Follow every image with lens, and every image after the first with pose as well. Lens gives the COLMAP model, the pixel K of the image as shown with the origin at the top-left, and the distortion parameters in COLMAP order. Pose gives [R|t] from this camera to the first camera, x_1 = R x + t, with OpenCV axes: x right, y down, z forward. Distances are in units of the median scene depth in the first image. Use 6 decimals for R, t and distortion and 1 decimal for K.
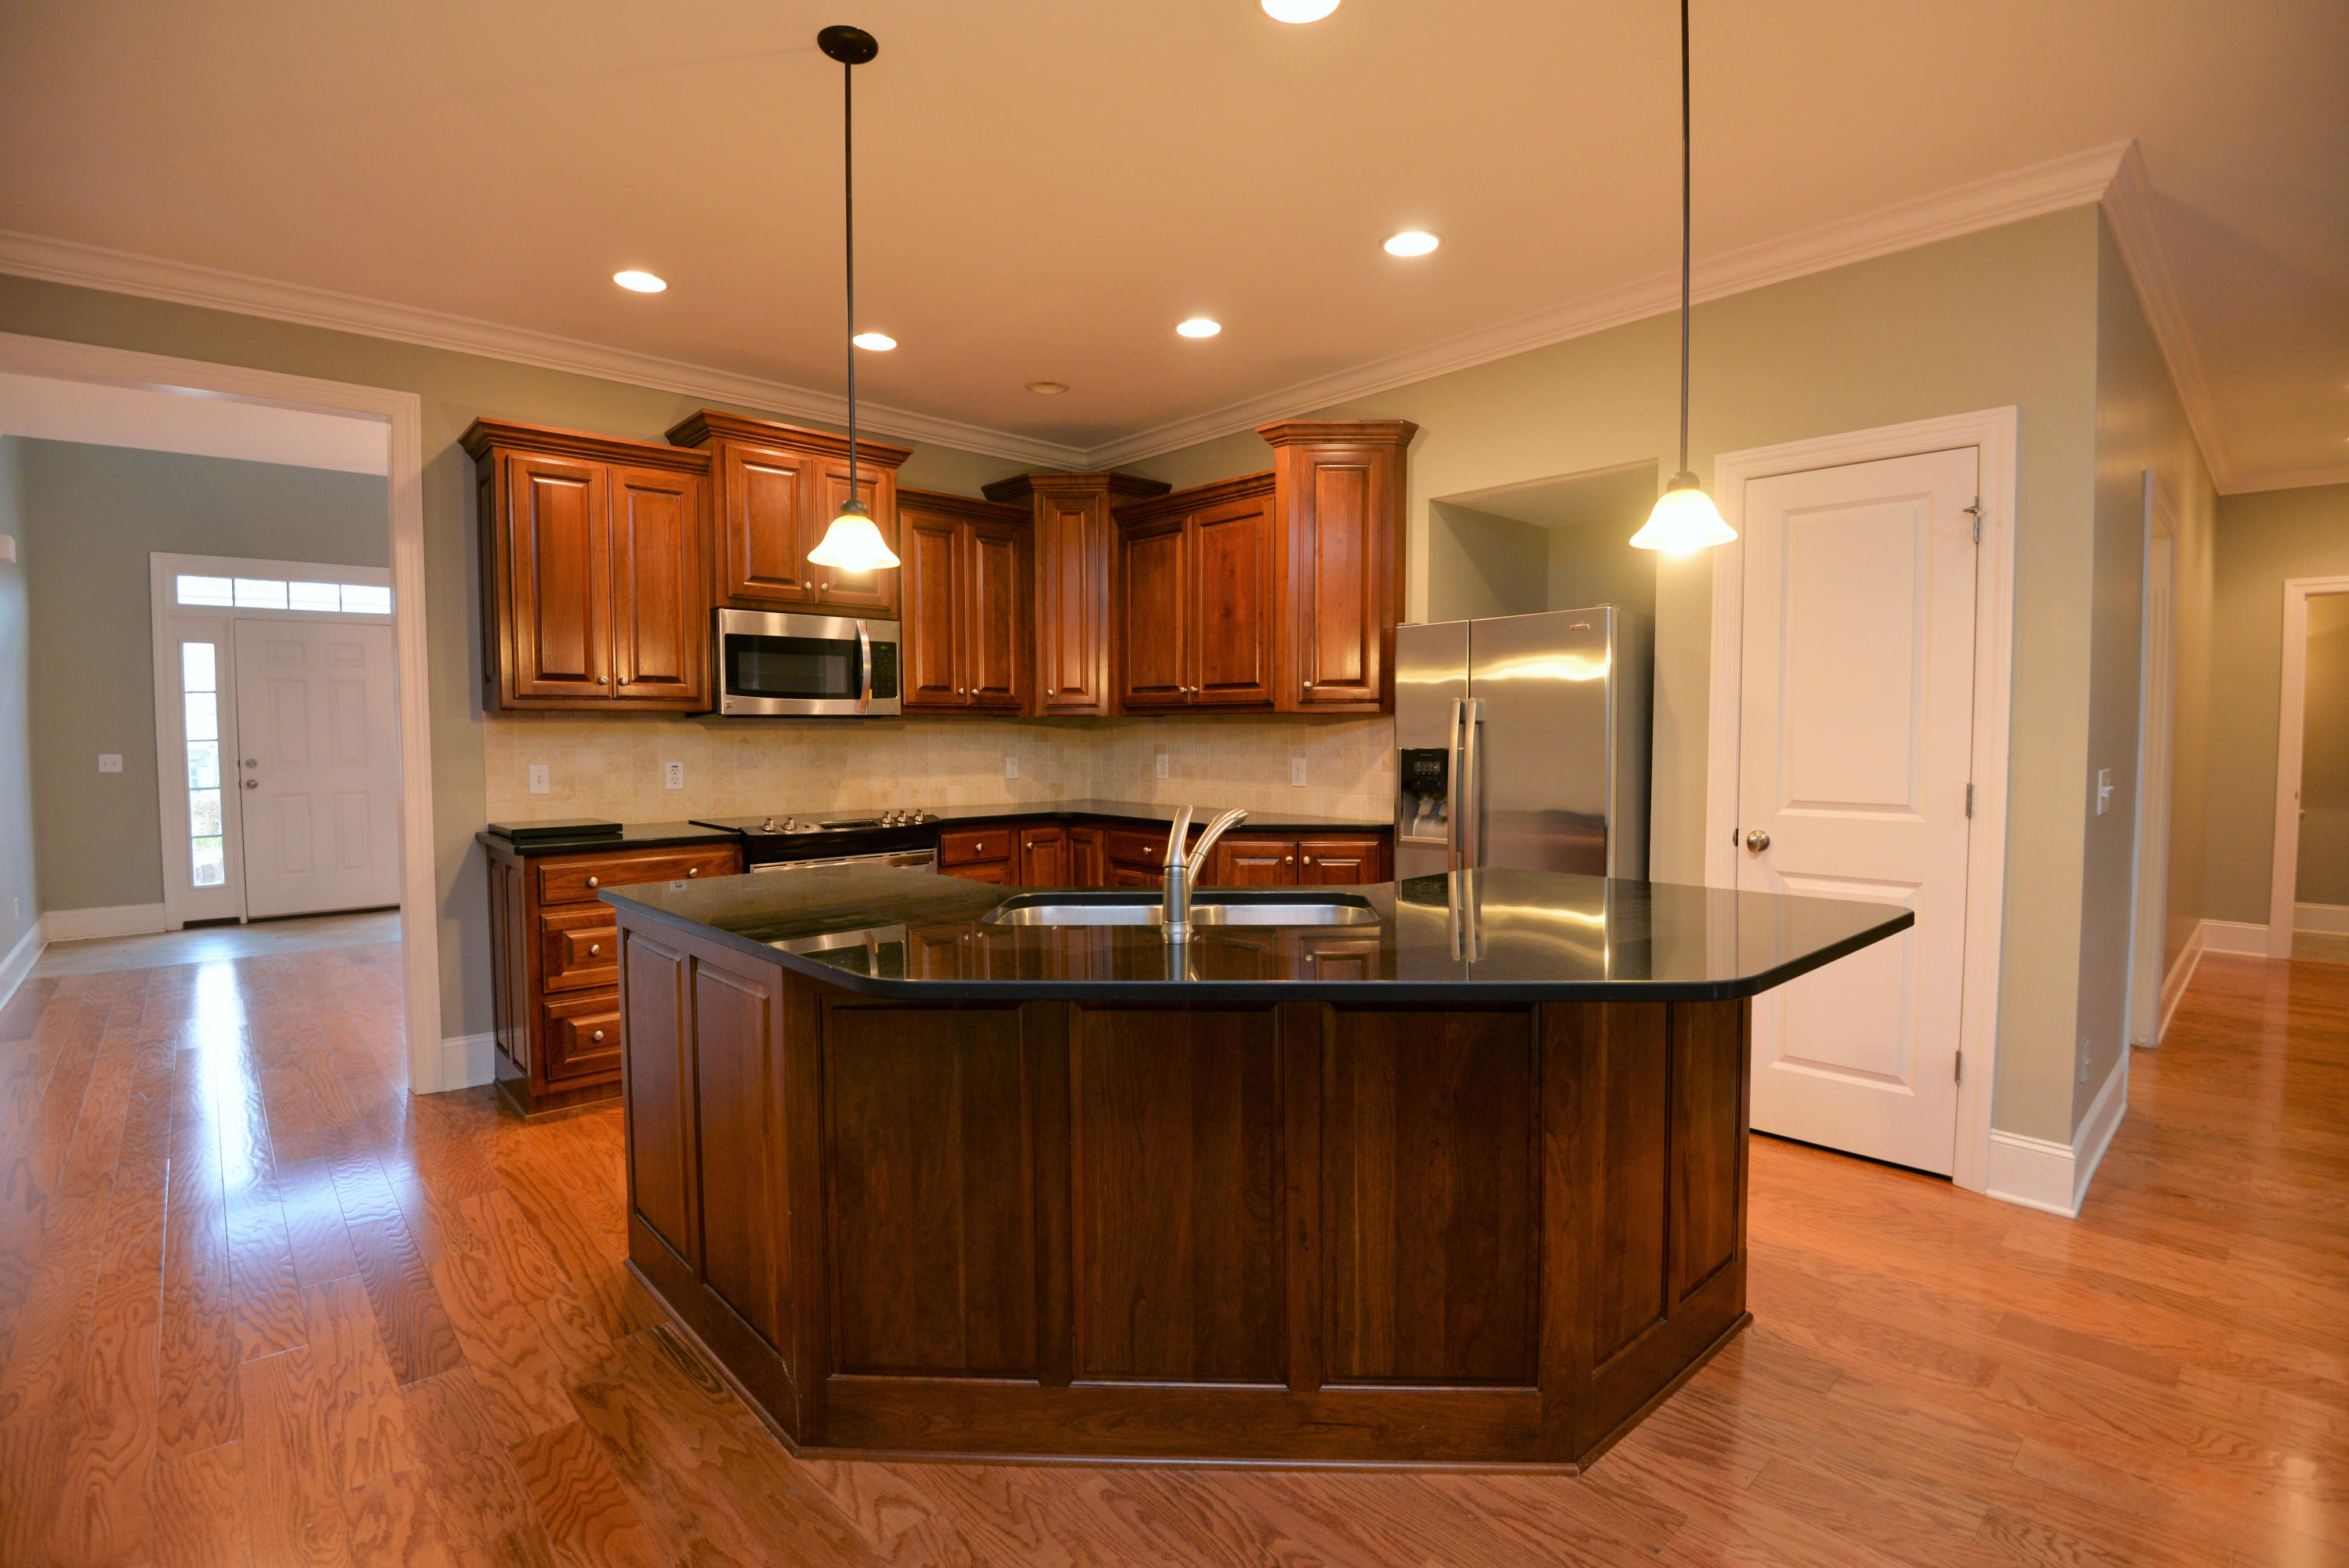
lens RADIAL K [[1082.5, 0, 1176.2], [0, 1082.5, 782.5], [0, 0, 1]] dist [0.002047, -0.027224]
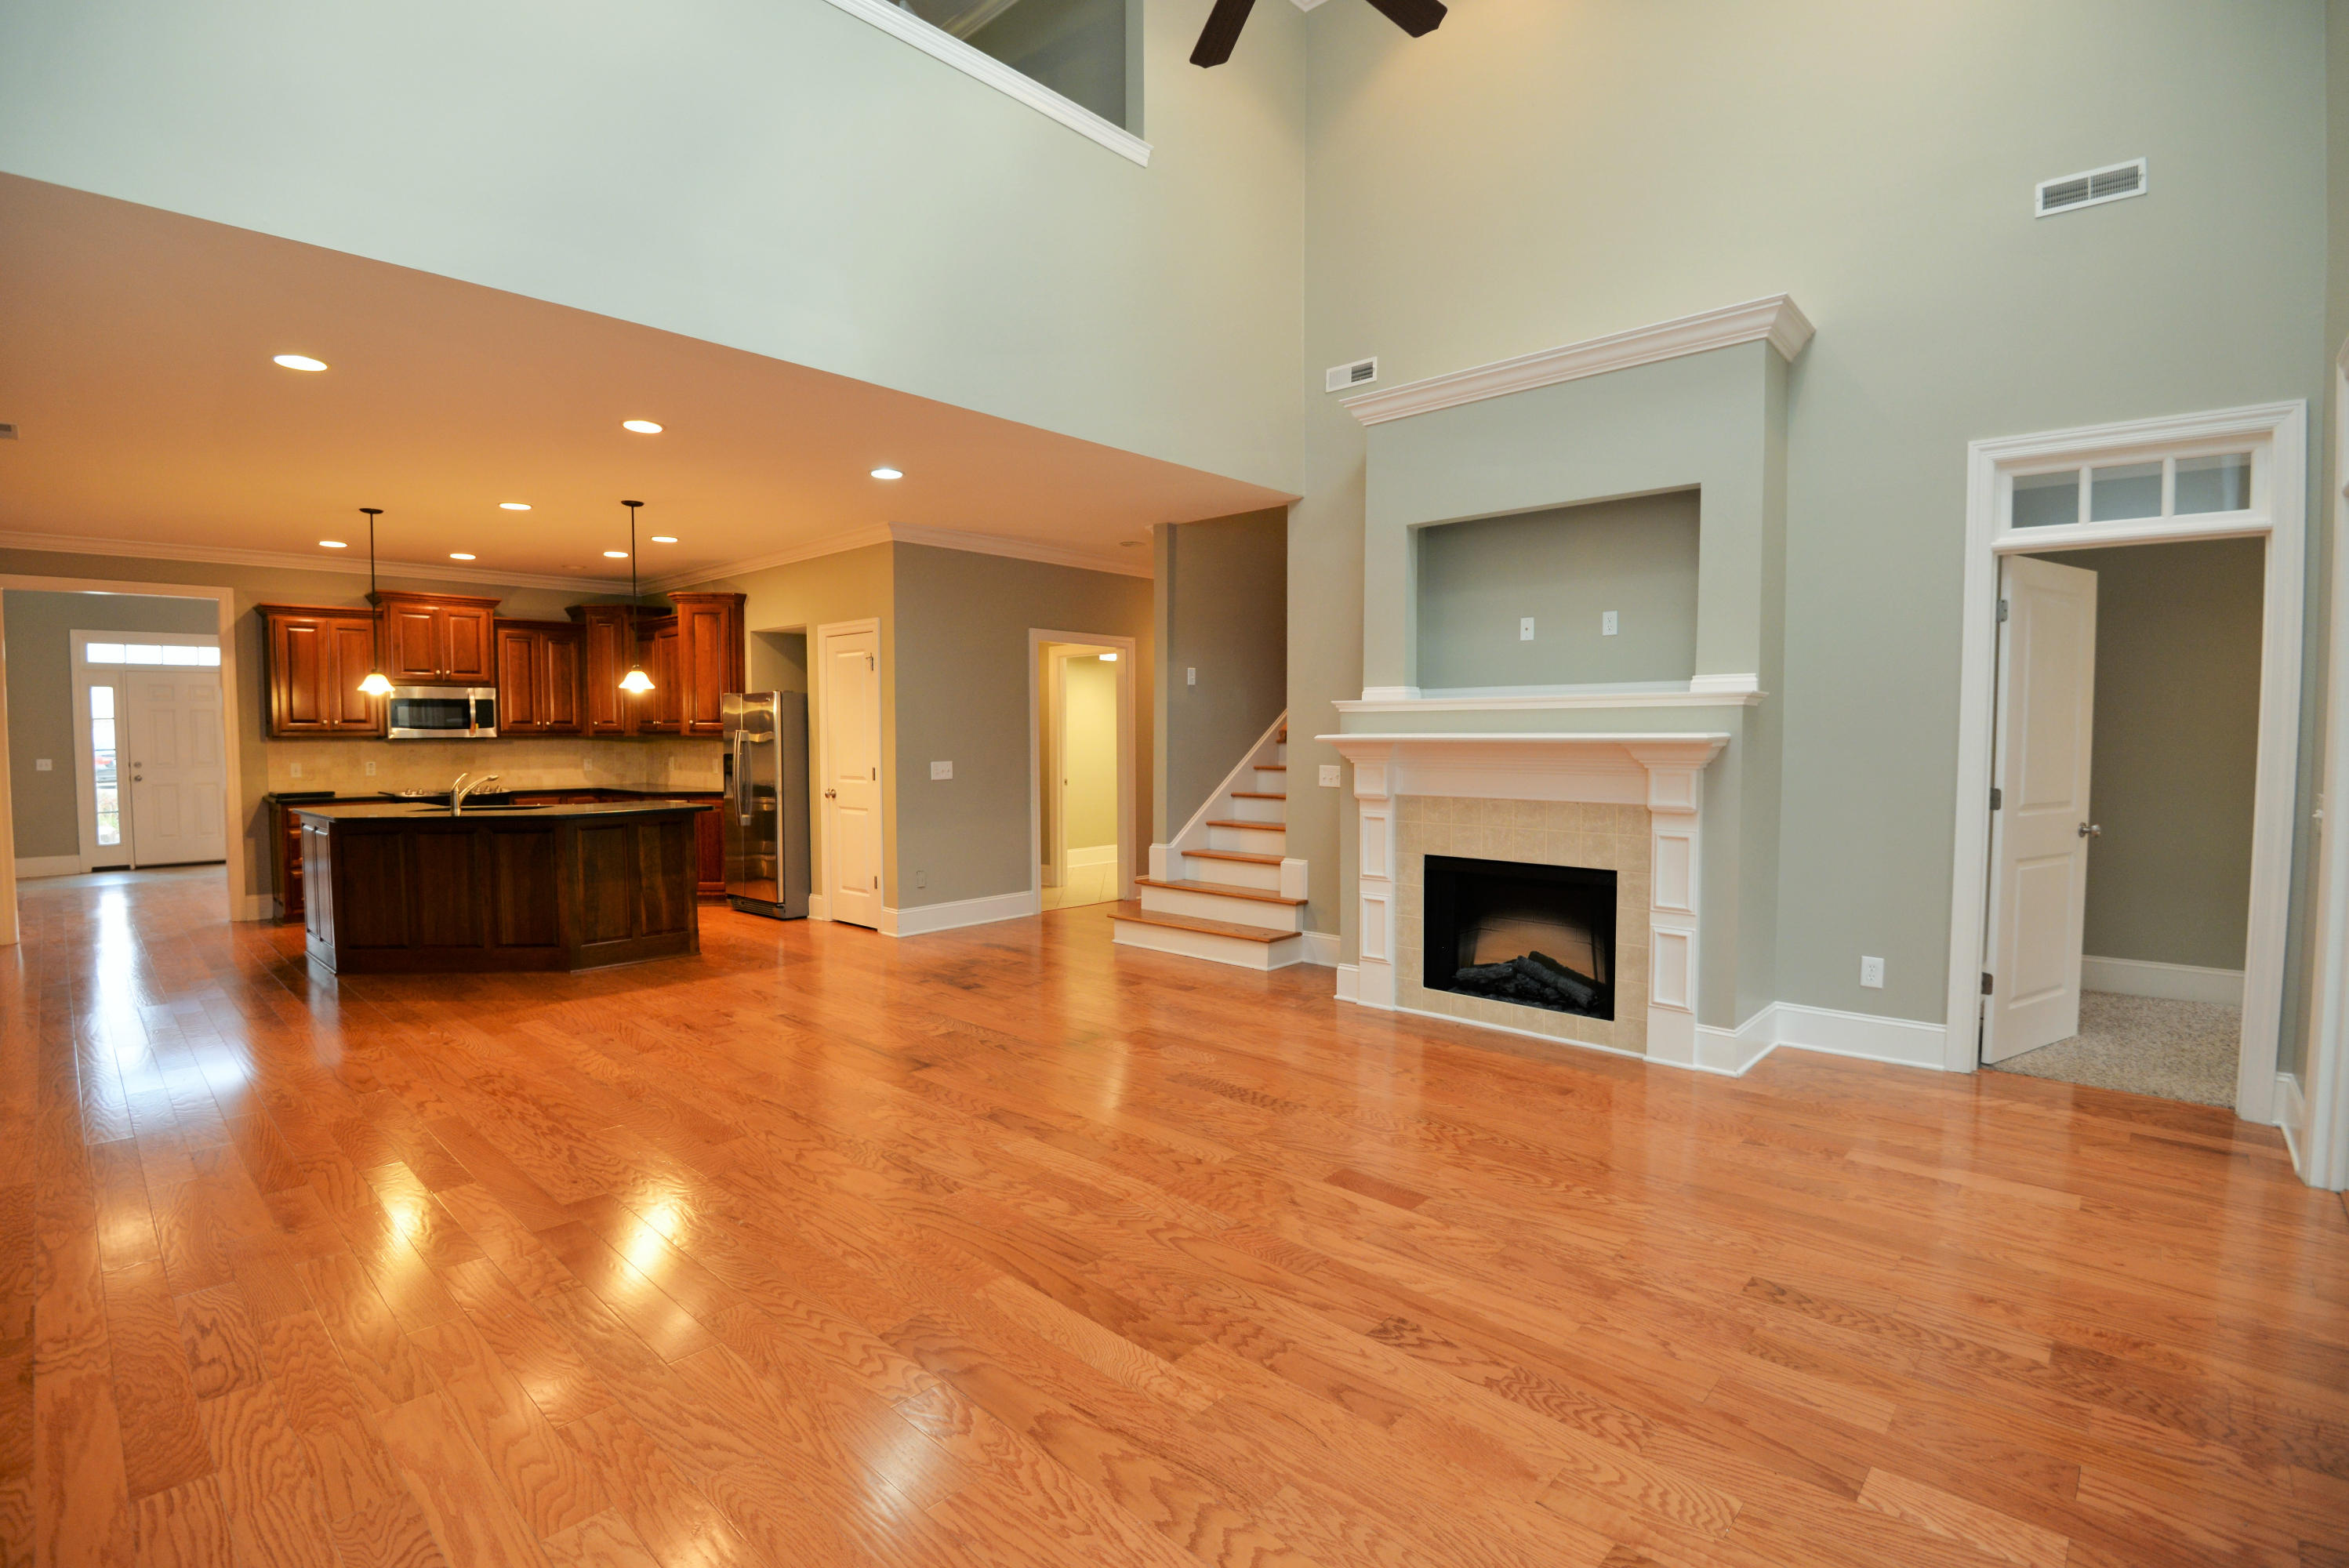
lens RADIAL K [[1085.8, 0, 1162.0], [0, 1085.8, 779.6], [0, 0, 1]] dist [-0.012744, -0.015008]
pose [[0.997504, -0.004713, 0.070459, 0.809702], [0.005096, 0.999973, -0.005268, 0.030162], [-0.070432, 0.005614, 0.997501, -1.016541]]
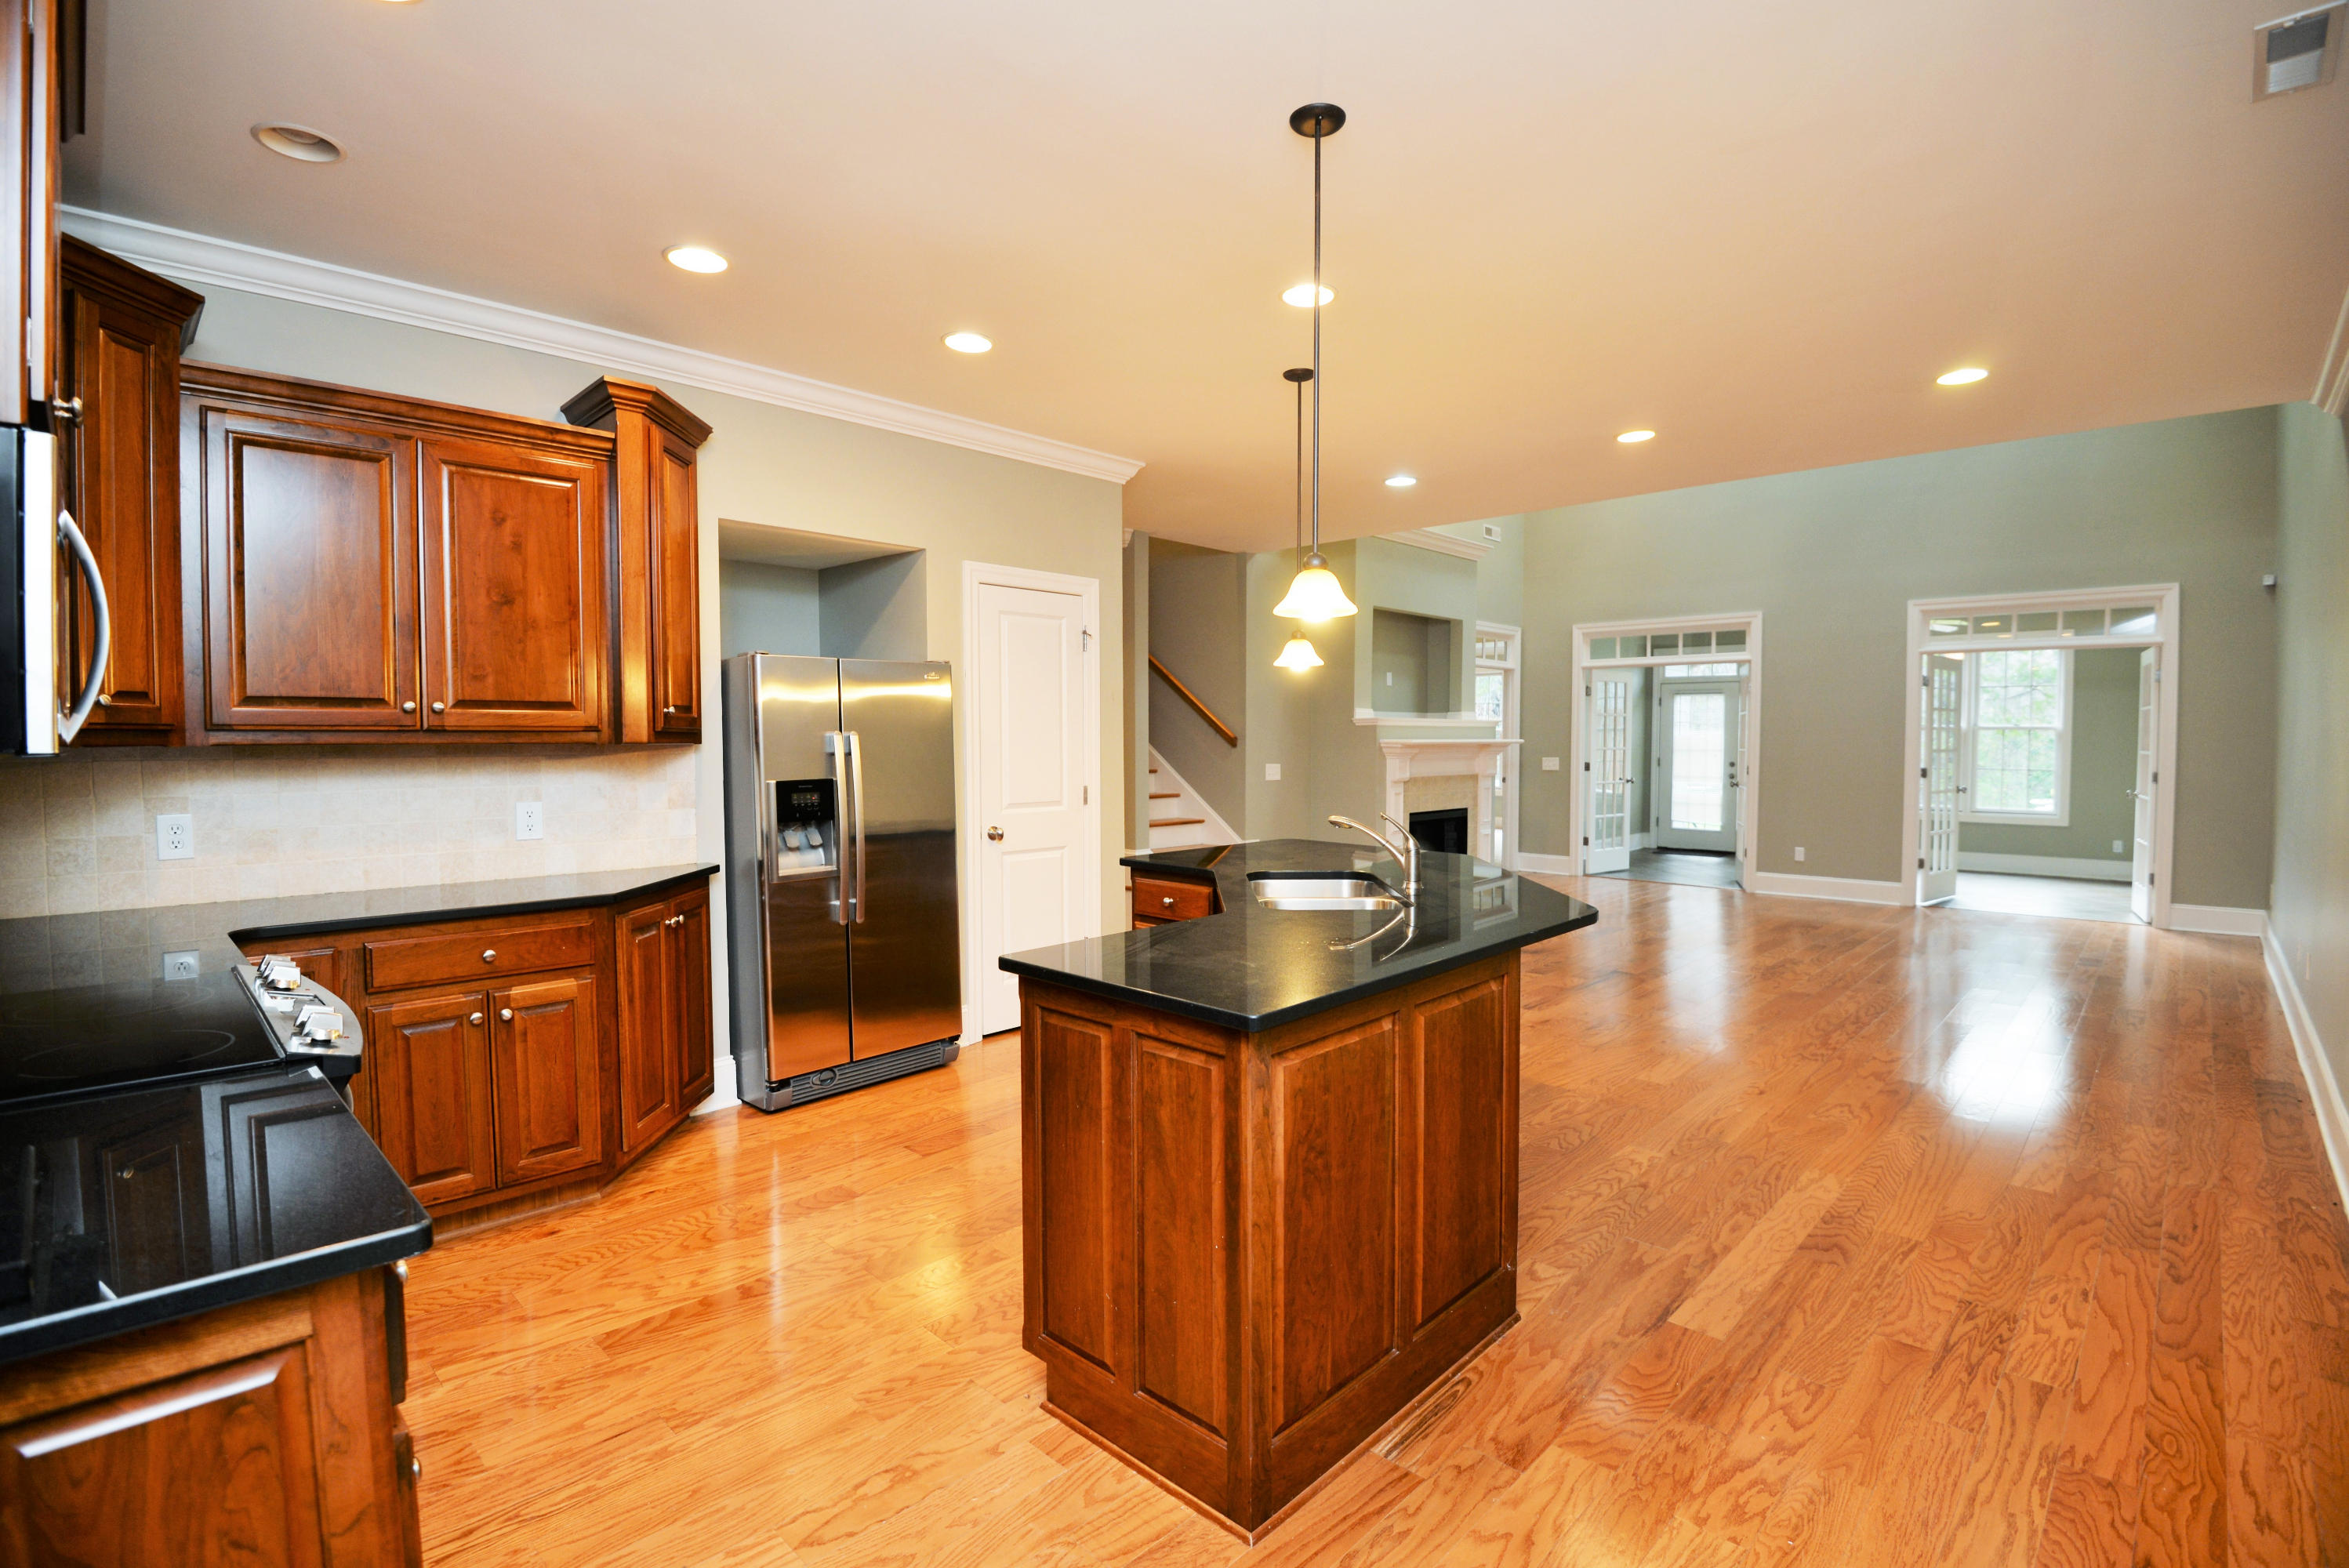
lens RADIAL K [[1088.2, 0, 1185.9], [0, 1088.2, 783.5], [0, 0, 1]] dist [-0.025563, -0.012195]
pose [[-0.062933, -0.037027, 0.997331, -0.695601], [0.052473, 0.997807, 0.040356, -0.043979], [-0.996637, 0.054872, -0.060852, 0.623828]]
